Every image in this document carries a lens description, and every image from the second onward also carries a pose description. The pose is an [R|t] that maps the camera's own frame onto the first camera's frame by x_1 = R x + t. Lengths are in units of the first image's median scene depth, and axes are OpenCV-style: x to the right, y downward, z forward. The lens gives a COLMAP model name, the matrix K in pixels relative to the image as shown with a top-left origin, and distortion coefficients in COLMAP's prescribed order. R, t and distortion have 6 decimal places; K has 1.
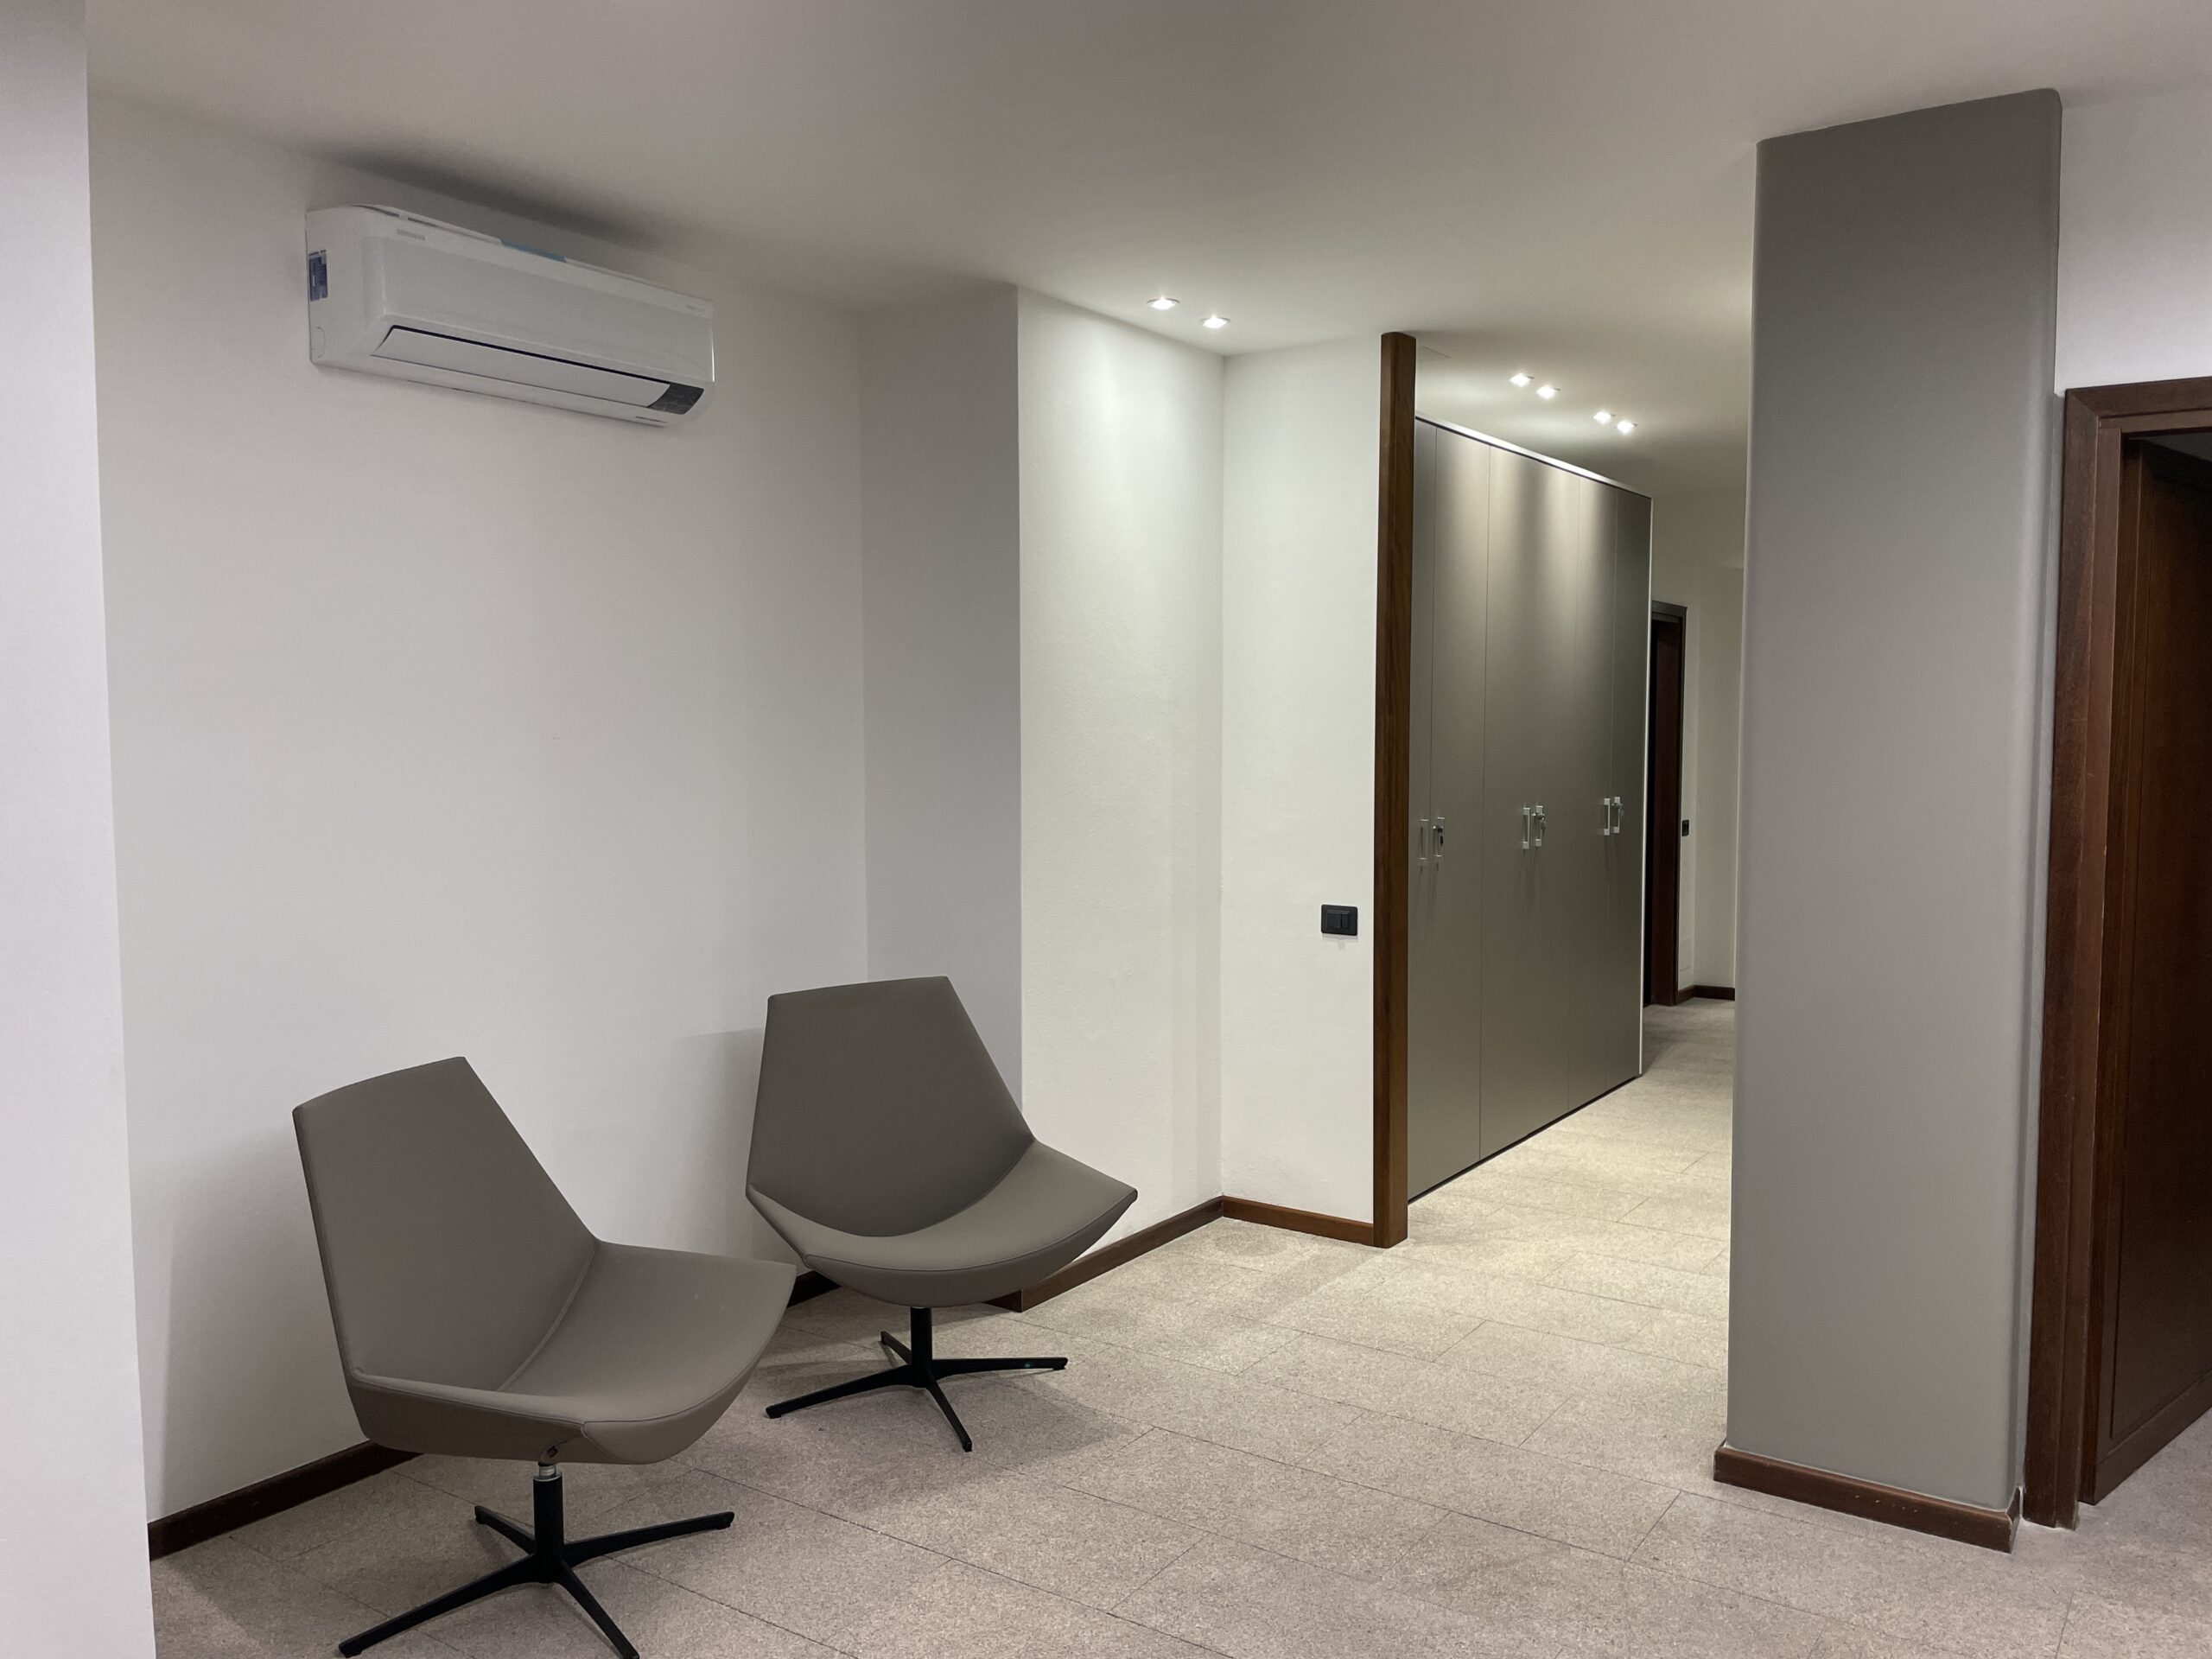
lens RADIAL K [[1678.2, 0, 1109.1], [0, 1678.2, 846.1], [0, 0, 1]] dist [0.090559, -0.129118]
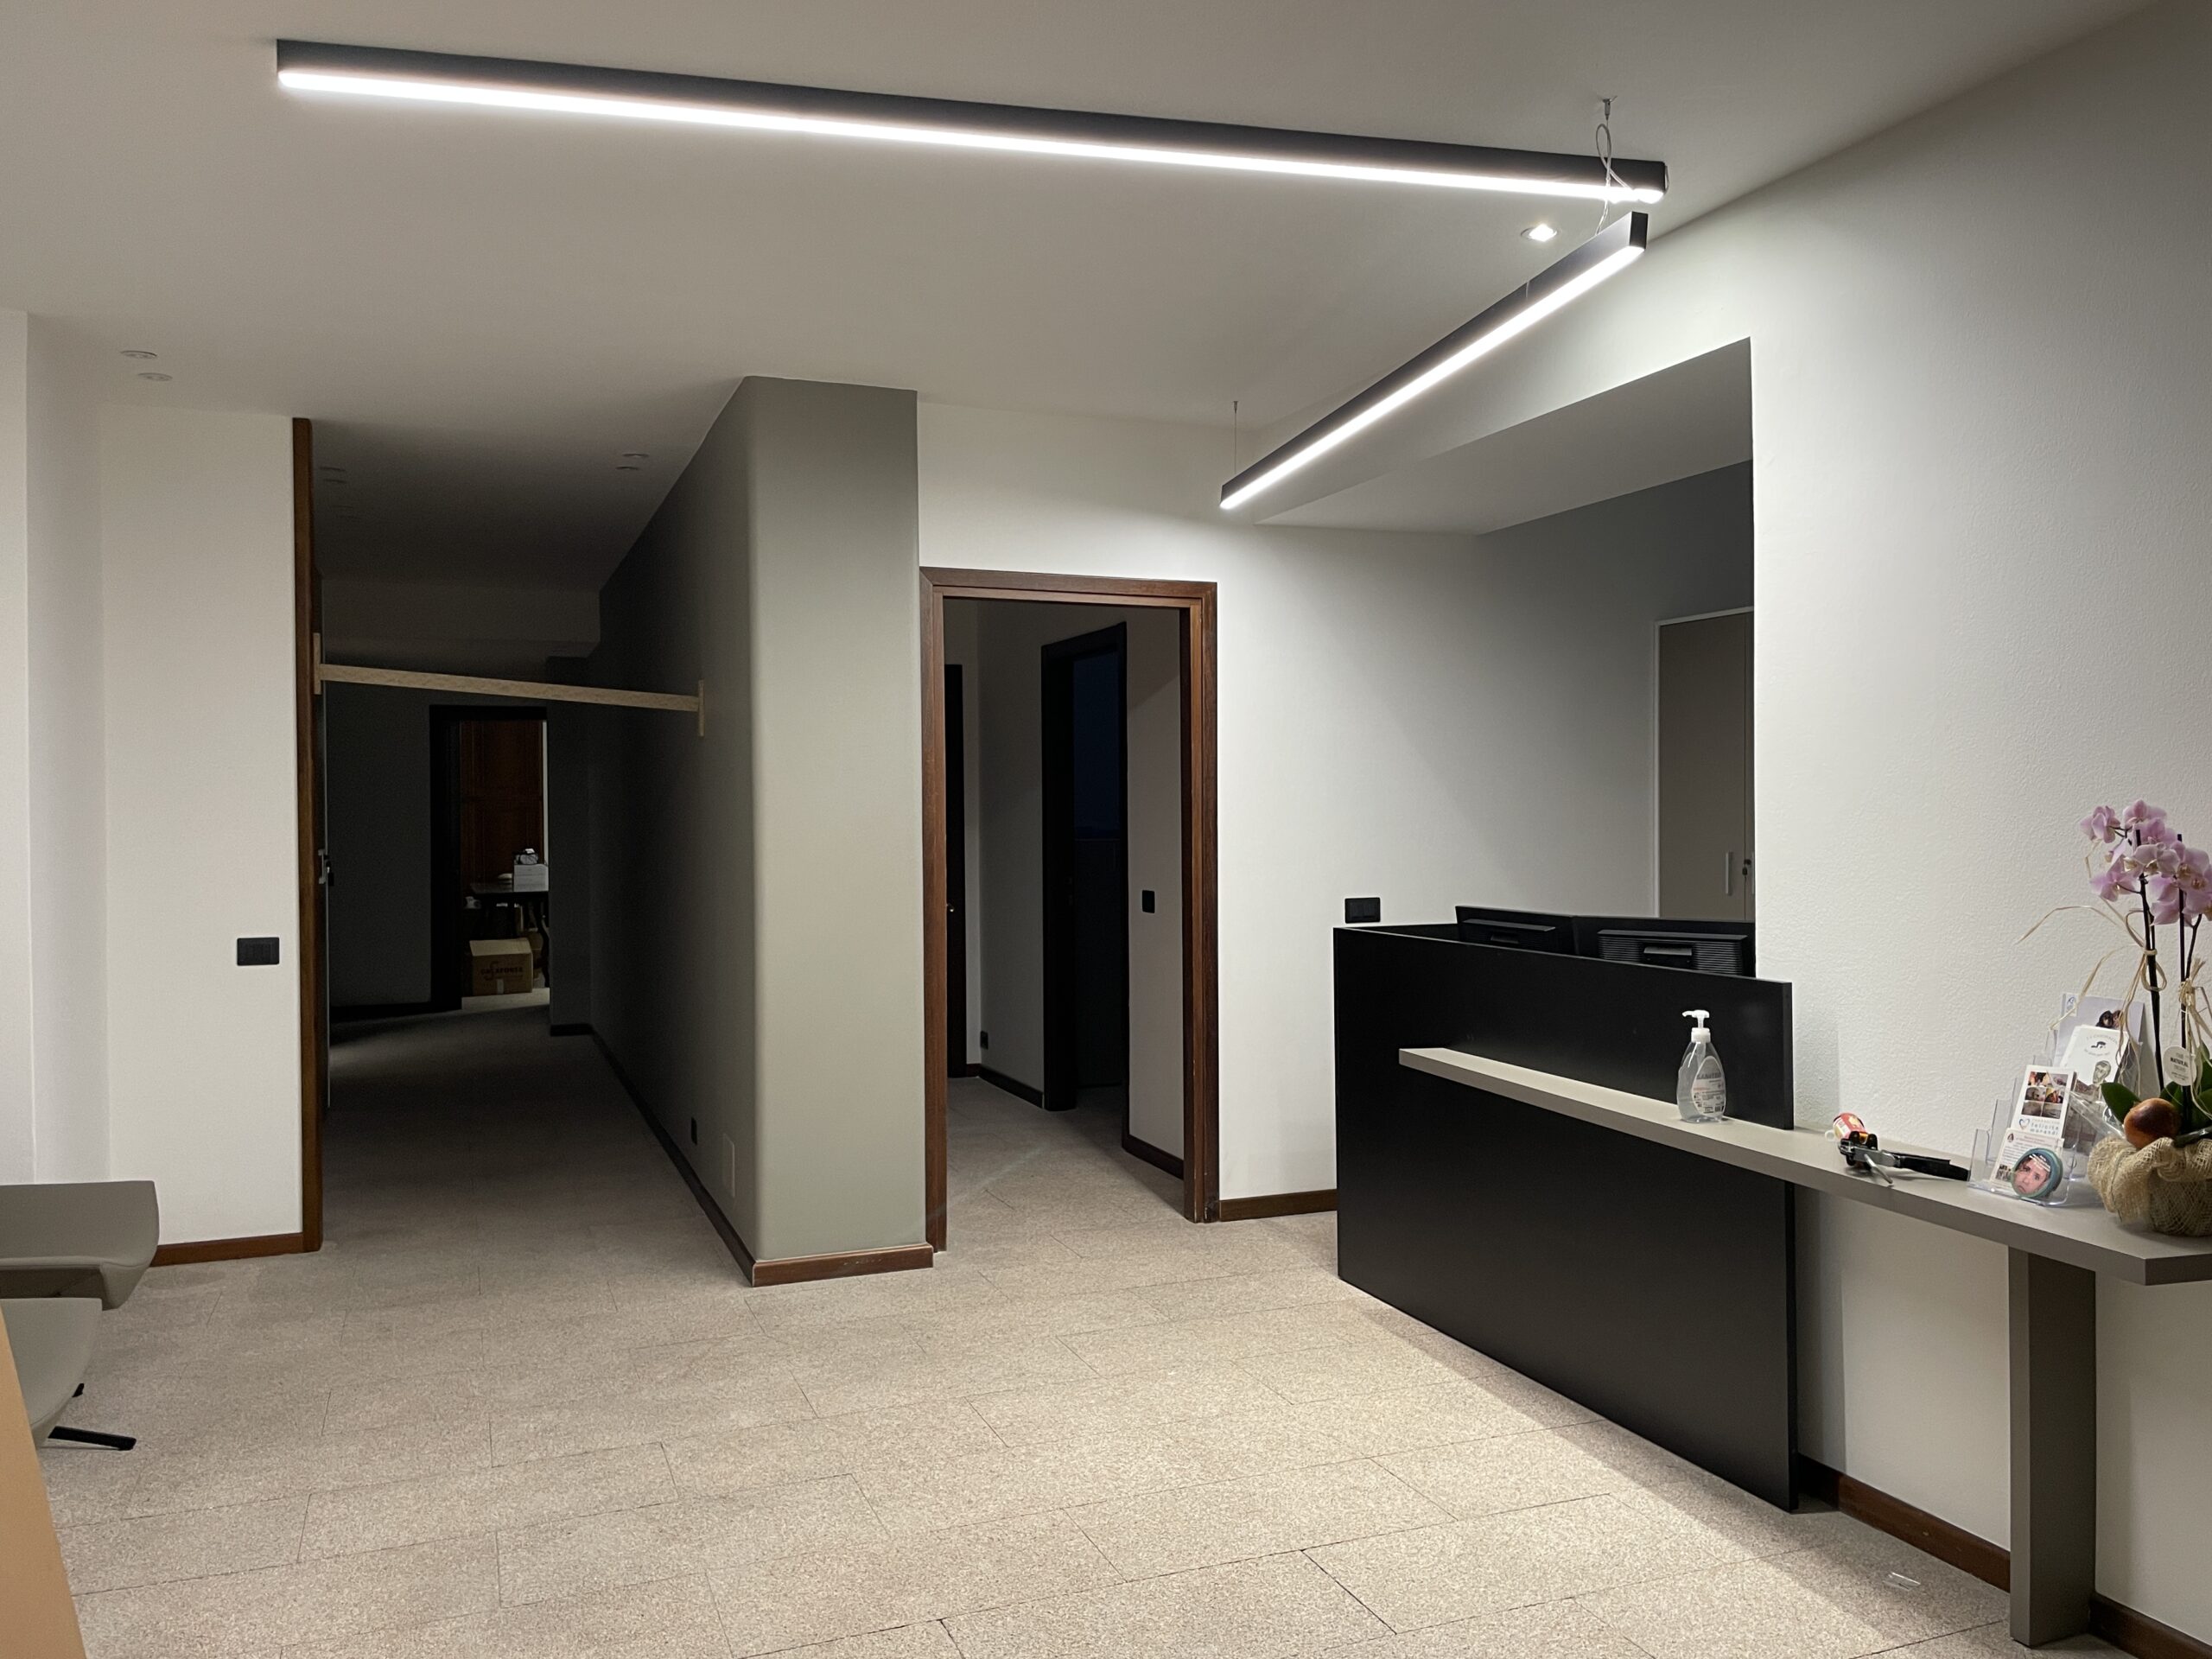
lens RADIAL K [[1675.7, 0, 1126.4], [0, 1675.7, 821.6], [0, 0, 1]] dist [0.089722, -0.128142]
pose [[0.554803, -0.007969, 0.831944, -0.653196], [0.067185, 0.997118, -0.035252, 0.053975], [-0.829265, 0.075452, 0.553739, -0.075475]]
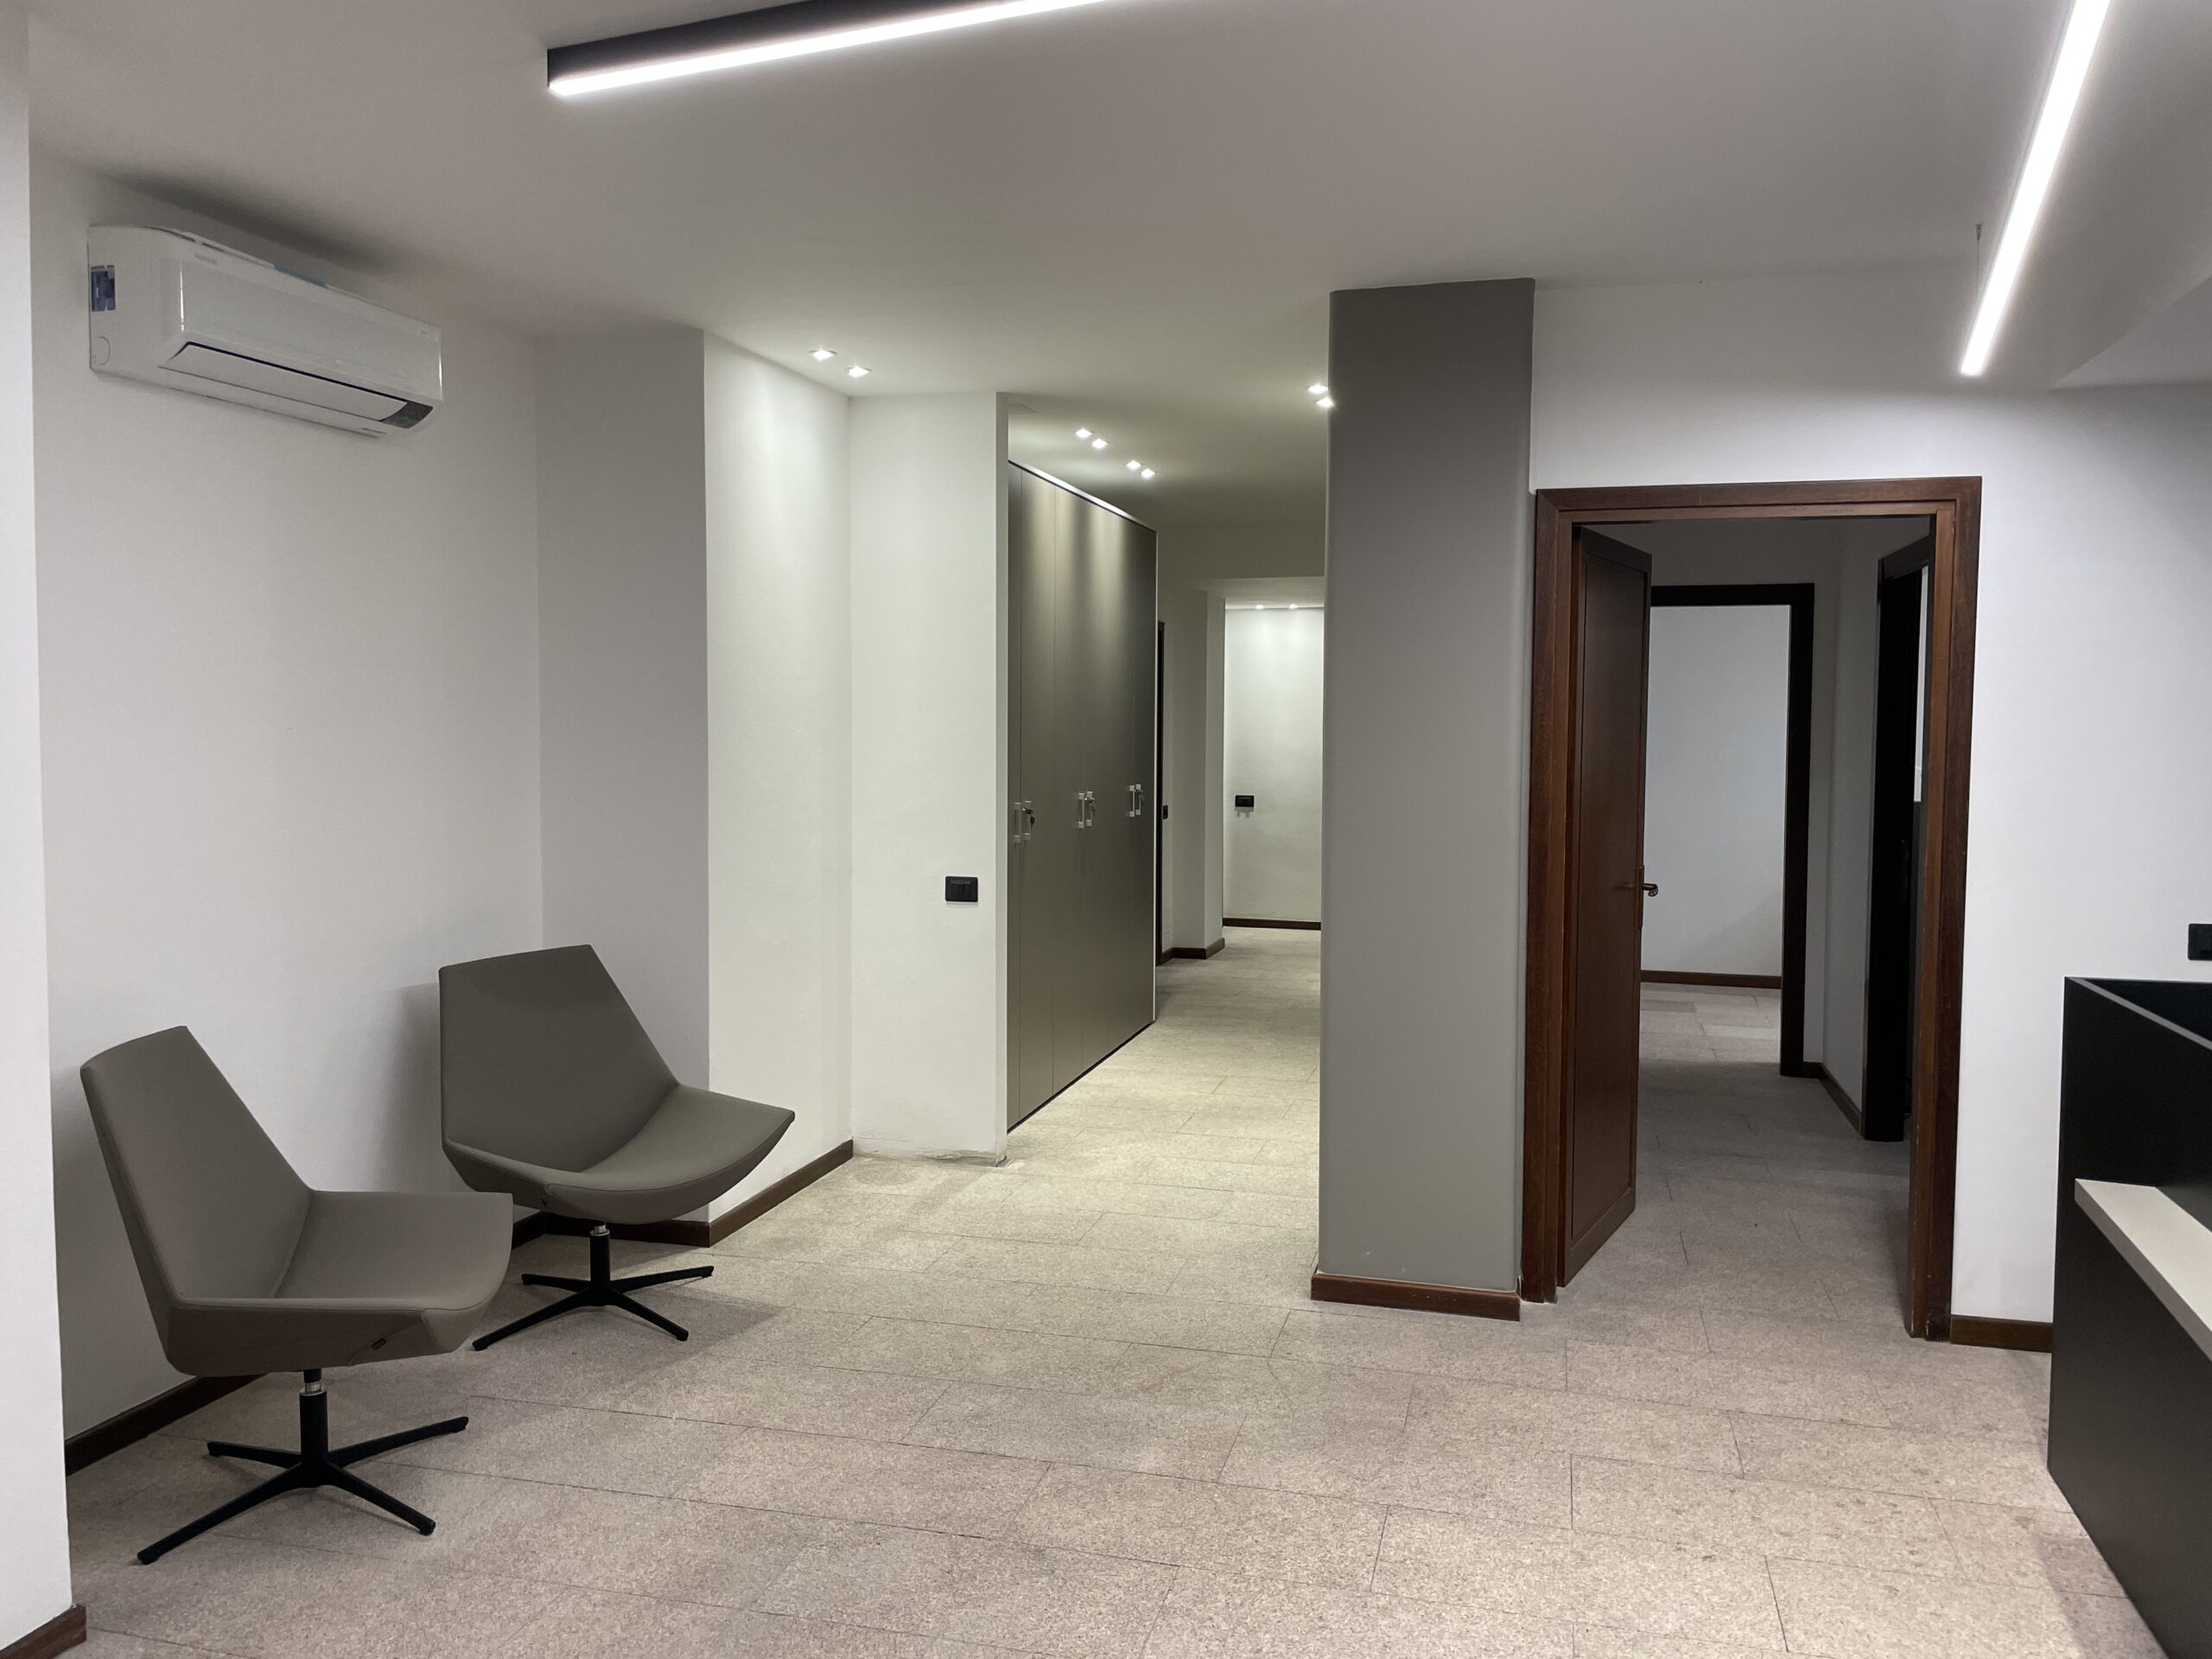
lens RADIAL K [[1673.0, 0, 1098.9], [0, 1673.0, 814.5], [0, 0, 1]] dist [0.086512, -0.126083]
pose [[0.942839, -0.011440, 0.333053, -0.228615], [0.016680, 0.999778, -0.012877, 0.012848], [-0.332832, 0.017697, 0.942820, -0.177959]]
